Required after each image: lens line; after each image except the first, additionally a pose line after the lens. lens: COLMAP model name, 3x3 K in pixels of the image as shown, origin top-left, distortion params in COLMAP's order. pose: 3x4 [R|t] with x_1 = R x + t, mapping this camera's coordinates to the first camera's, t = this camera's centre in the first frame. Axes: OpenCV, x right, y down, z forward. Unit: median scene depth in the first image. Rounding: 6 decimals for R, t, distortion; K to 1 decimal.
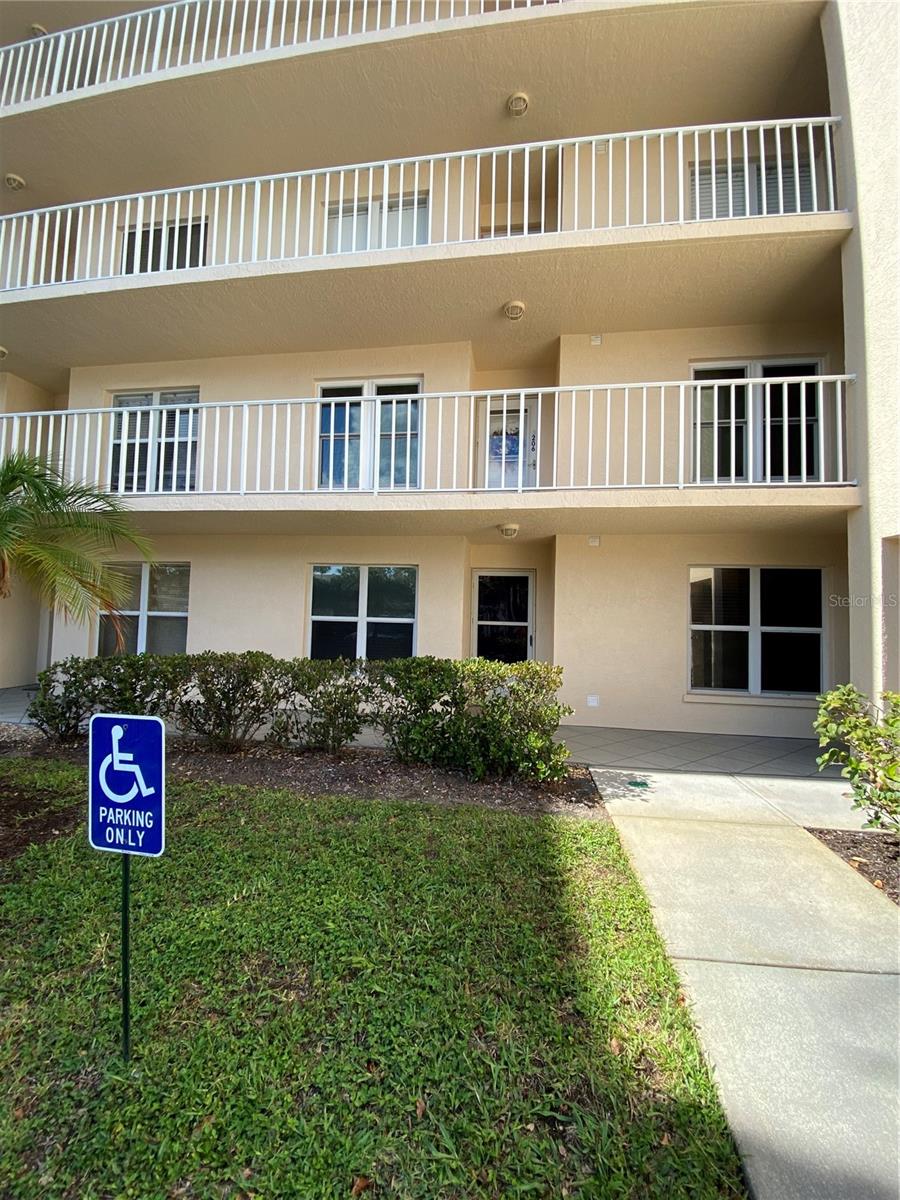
lens RADIAL K [[480.5, 0, 450.5], [0, 480.5, 582.3], [0, 0, 1]] dist [0.002705, -0.006021]
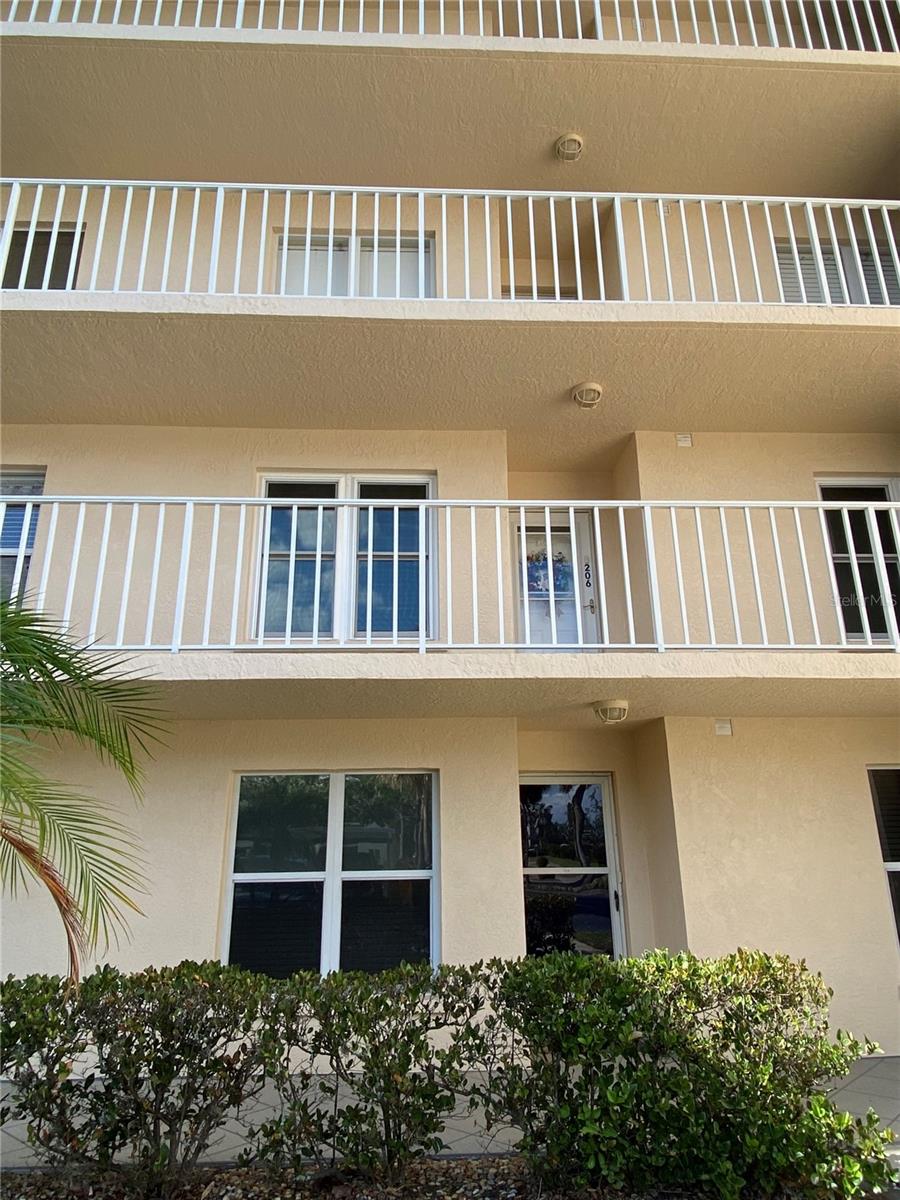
lens RADIAL K [[767.6, 0, 450.0], [0, 767.6, 600.0], [0, 0, 1]] dist [0.027415, -0.000431]
pose [[0.981722, 0.025351, 0.188626, -0.228776], [0.021851, 0.969521, -0.244030, -0.006151], [-0.189063, 0.243692, 0.951246, 0.039945]]
